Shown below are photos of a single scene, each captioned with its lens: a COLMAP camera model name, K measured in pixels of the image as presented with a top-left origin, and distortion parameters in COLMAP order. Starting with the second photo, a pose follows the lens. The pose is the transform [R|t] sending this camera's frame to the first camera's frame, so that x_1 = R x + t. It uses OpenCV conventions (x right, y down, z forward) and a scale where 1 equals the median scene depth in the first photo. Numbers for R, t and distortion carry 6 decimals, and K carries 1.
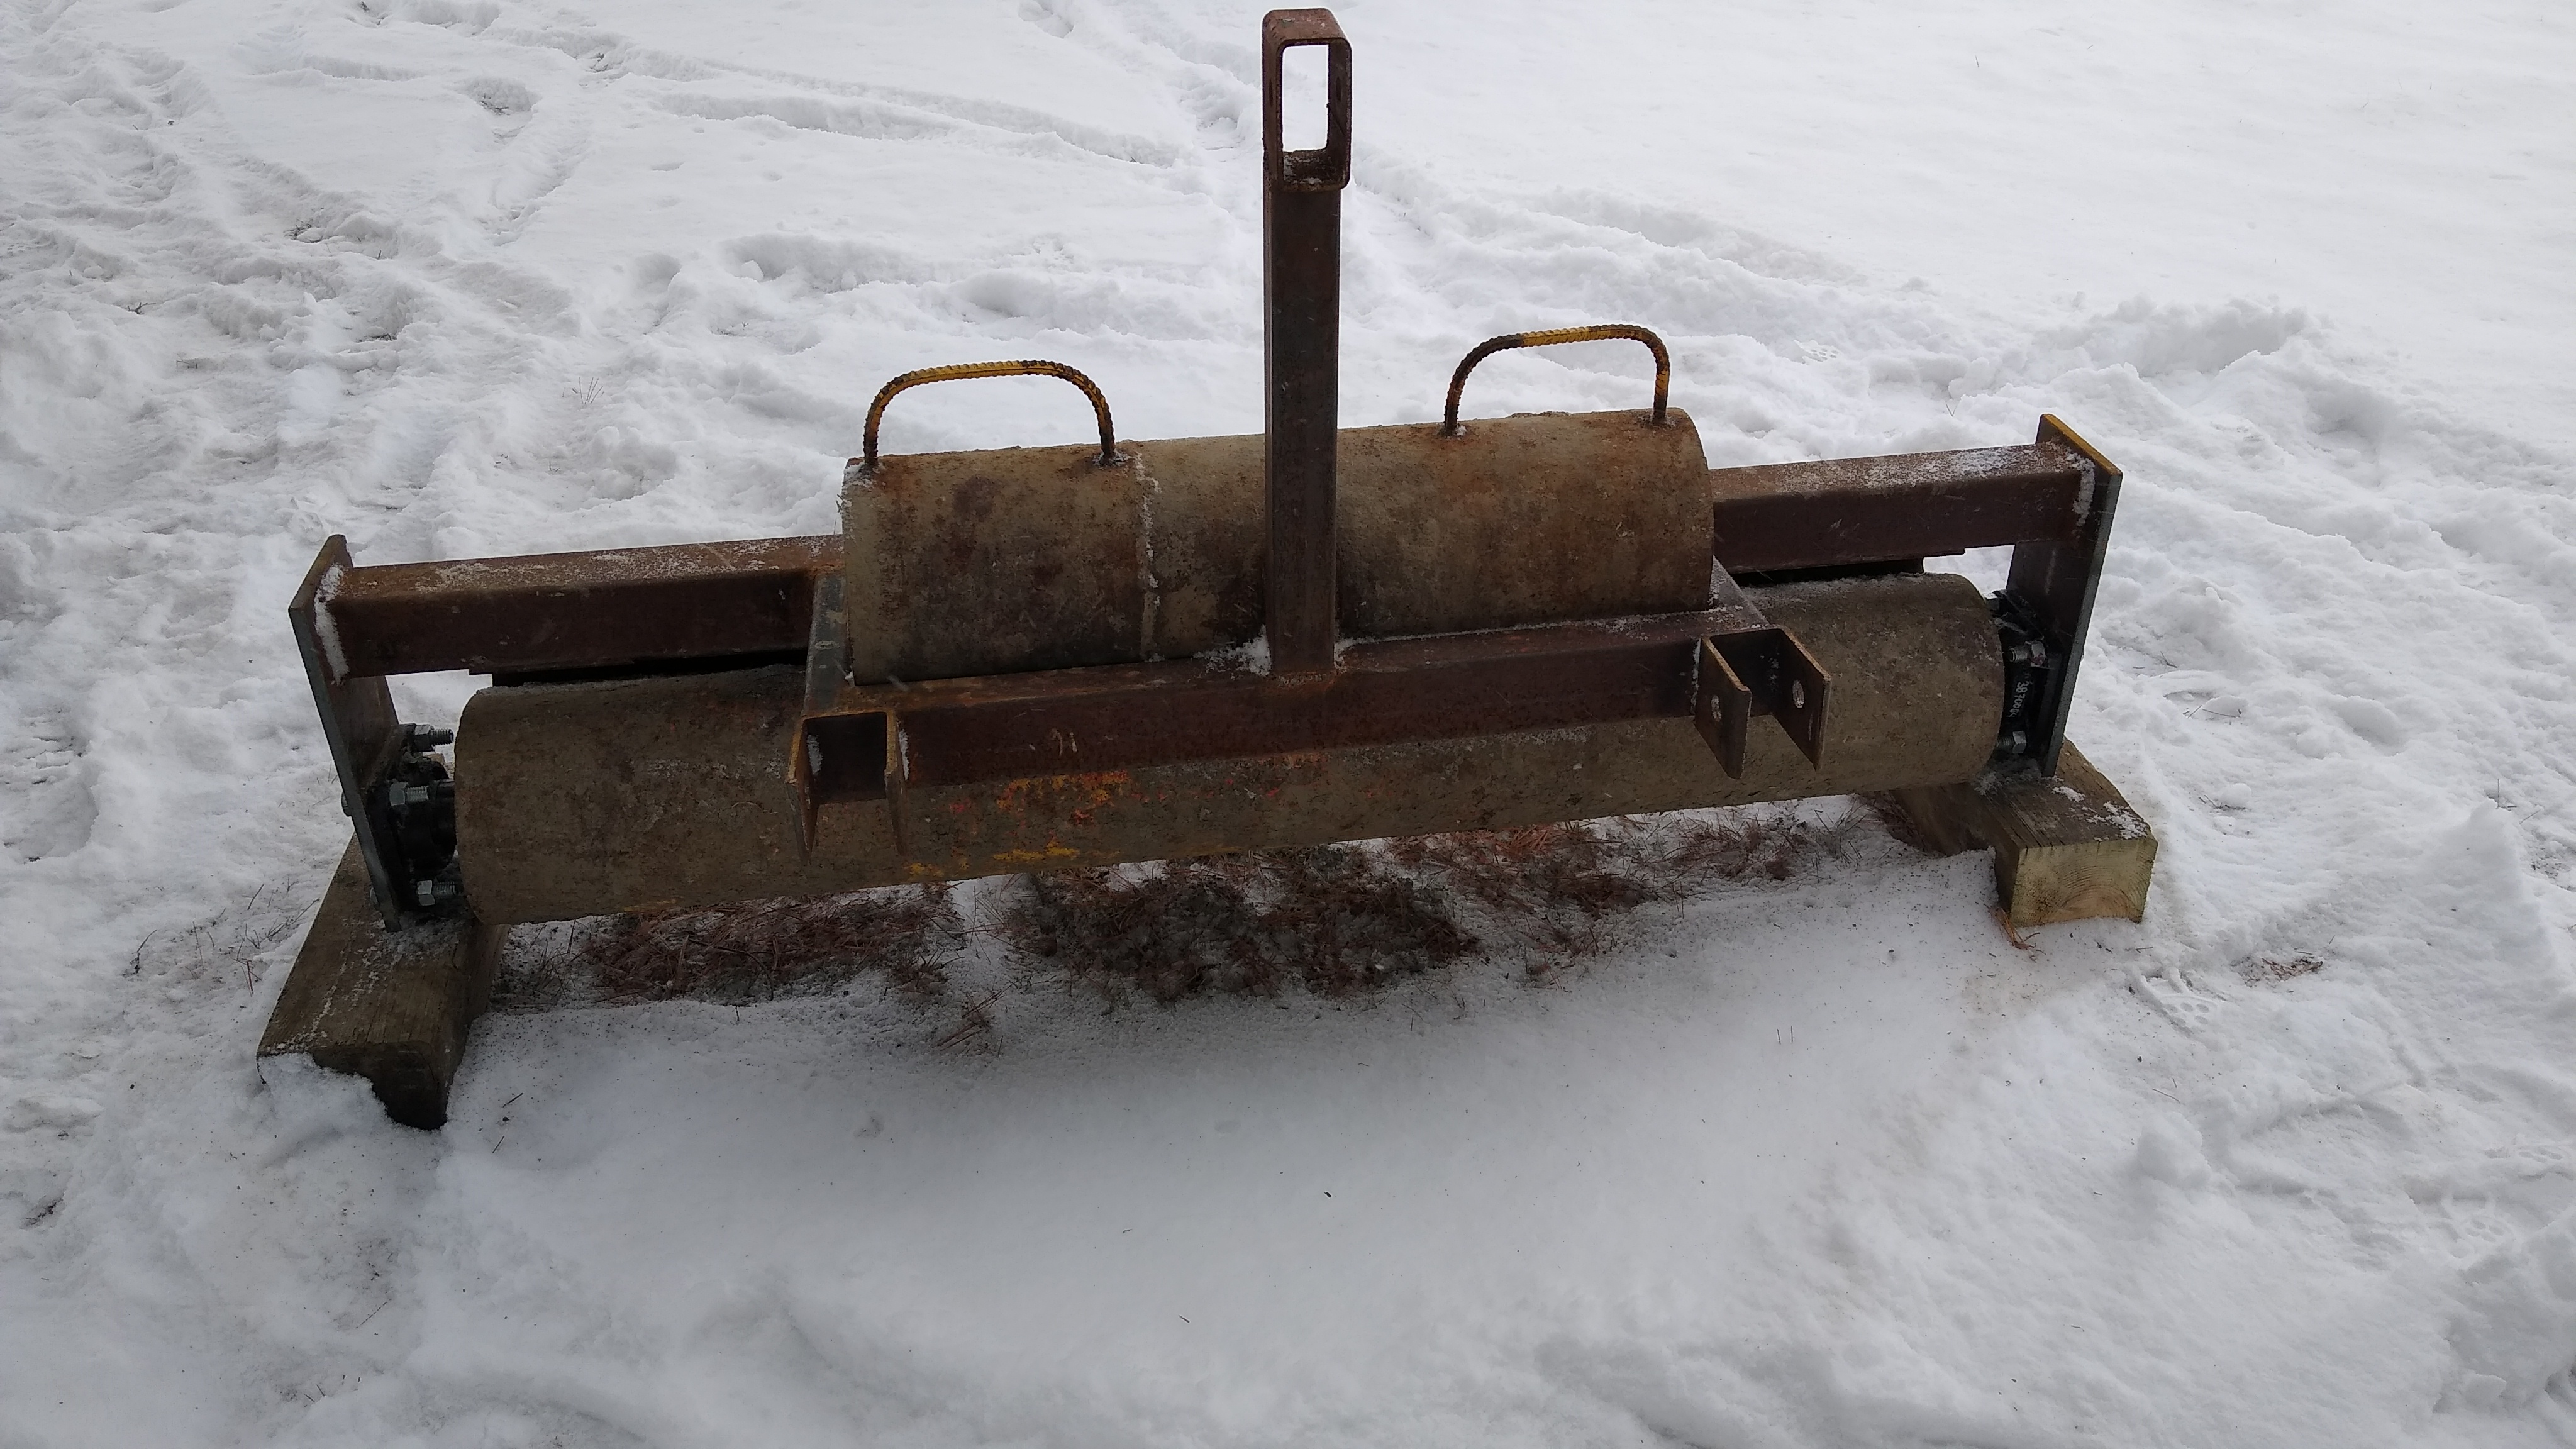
lens RADIAL K [[1964.3, 0, 1292.8], [0, 1964.3, 713.6], [0, 0, 1]] dist [0.097670, -0.149136]
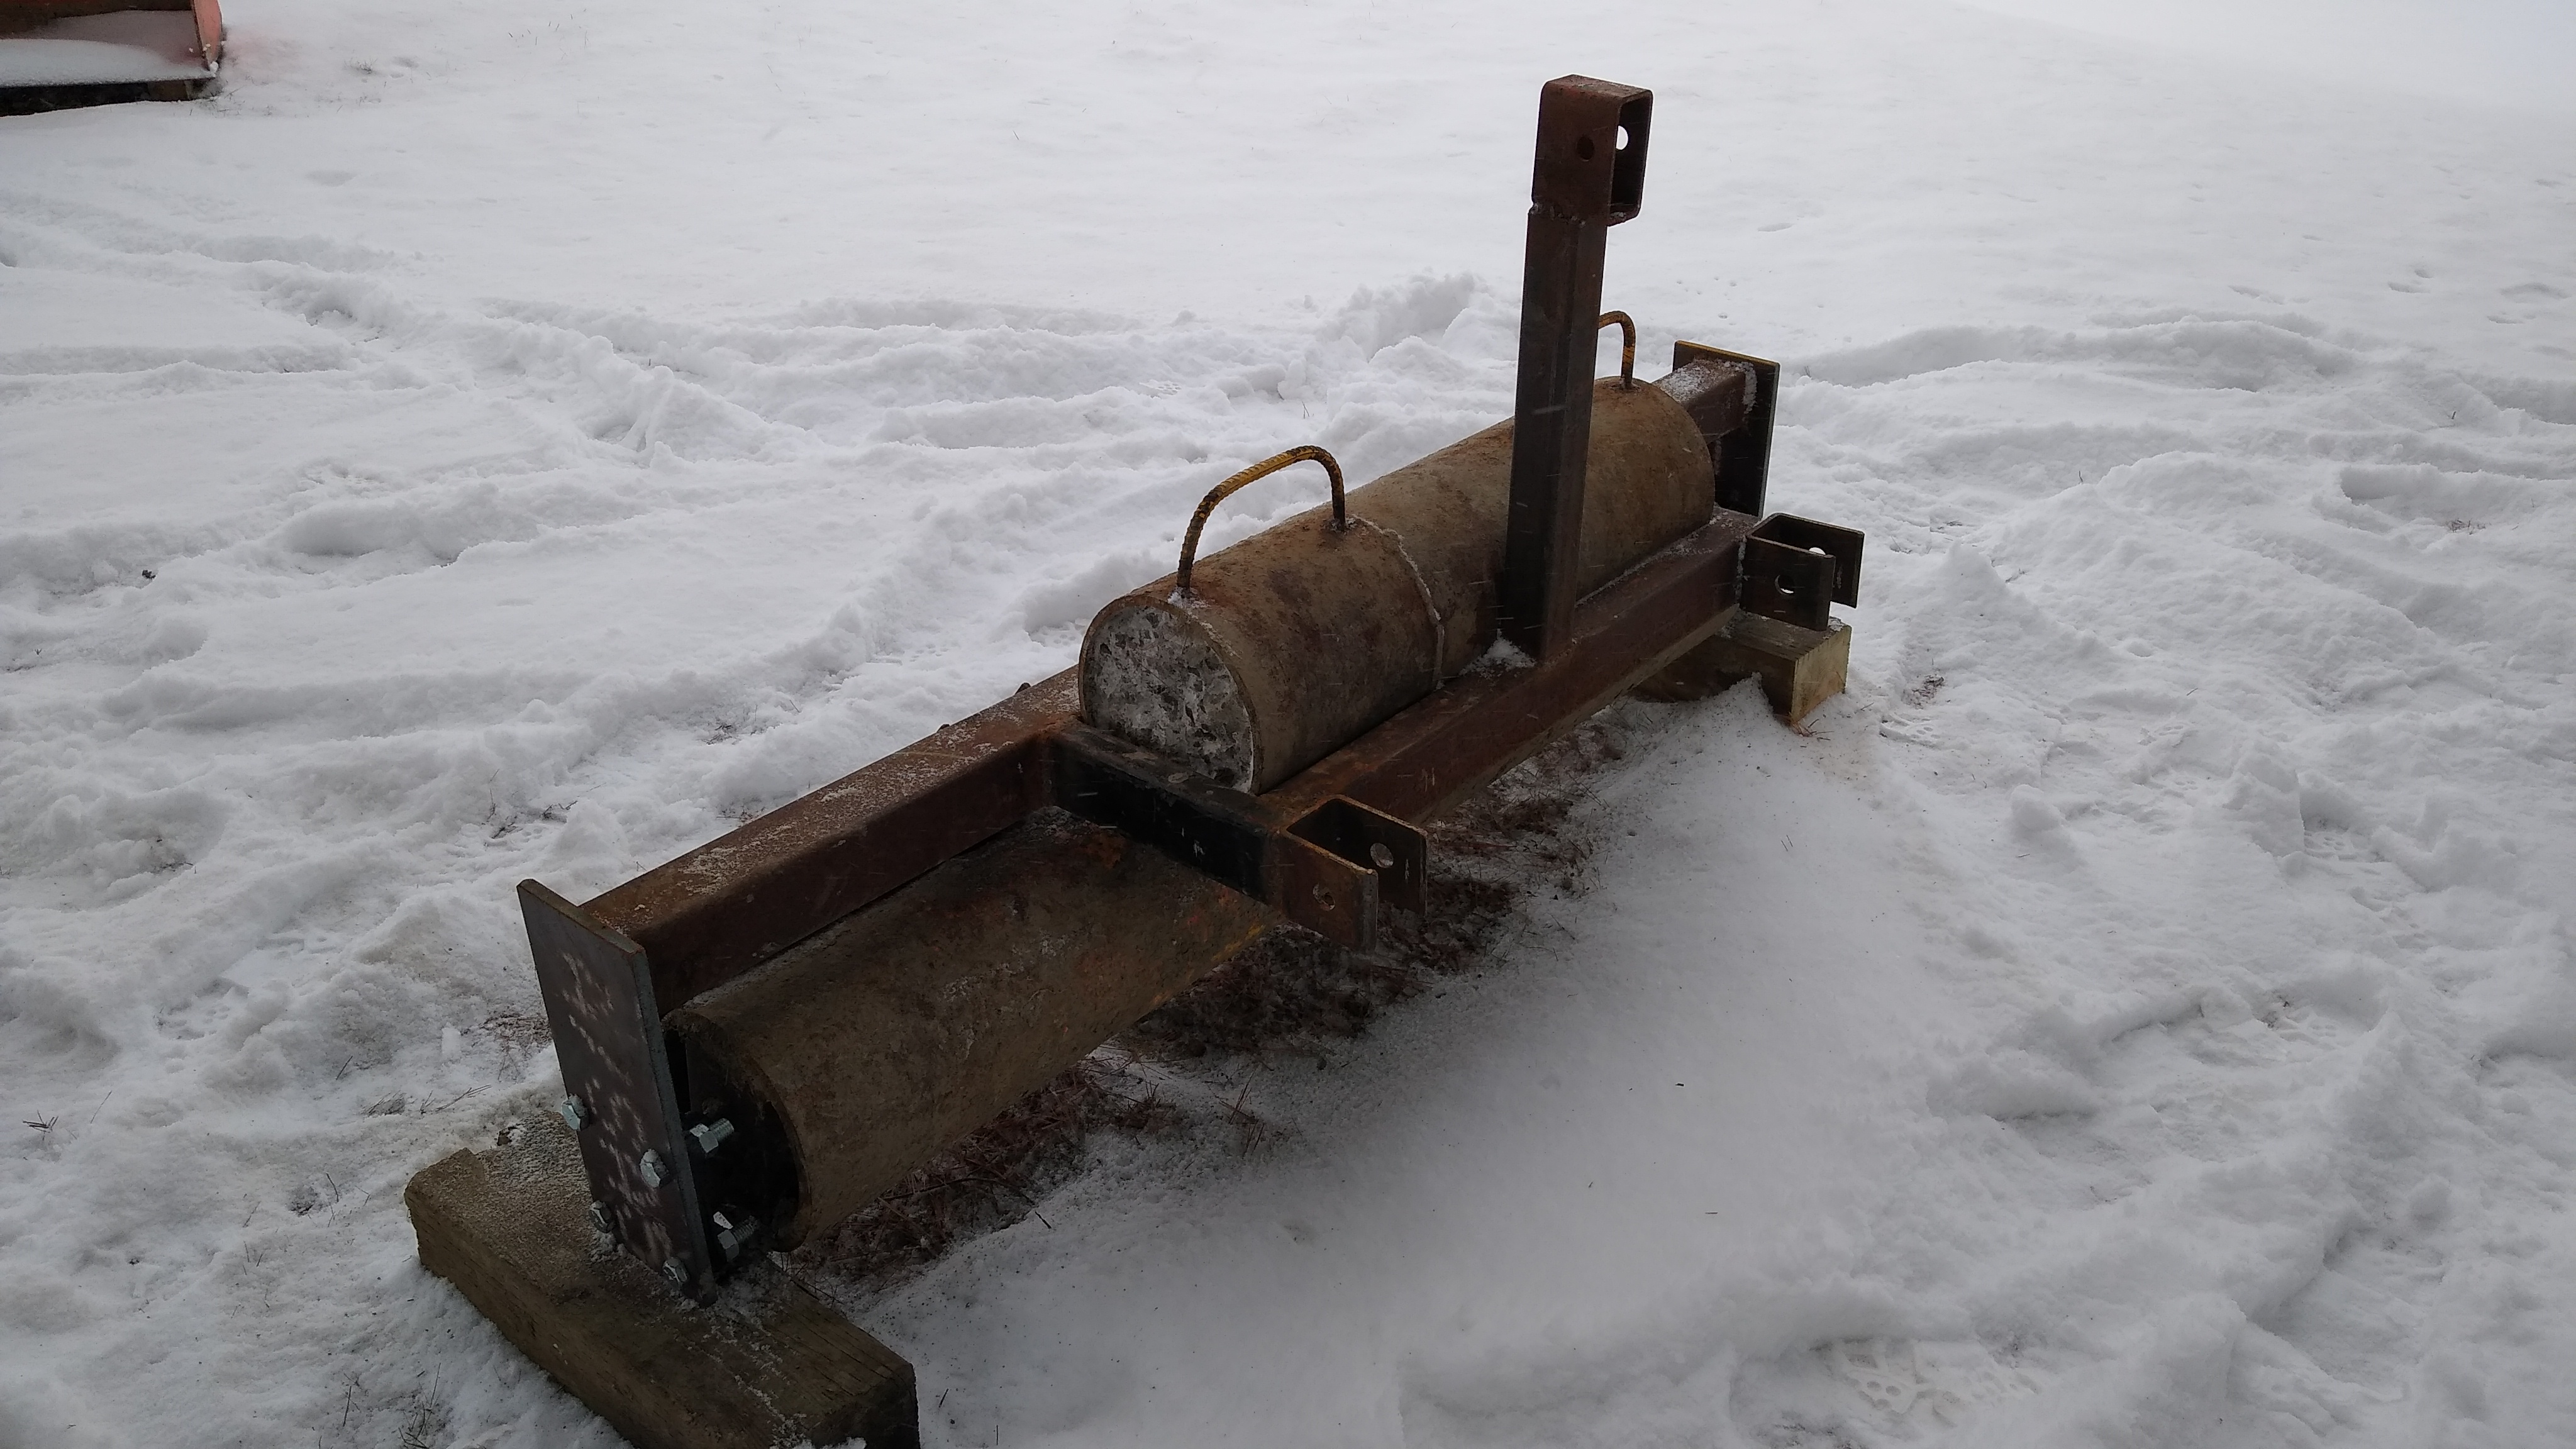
lens RADIAL K [[1964.3, 0, 1292.8], [0, 1964.3, 713.6], [0, 0, 1]] dist [0.097670, -0.149136]
pose [[0.765663, -0.312522, 0.562219, -0.623701], [0.339937, 0.938608, 0.058800, -0.087471], [-0.546080, 0.146099, 0.824895, 0.122633]]
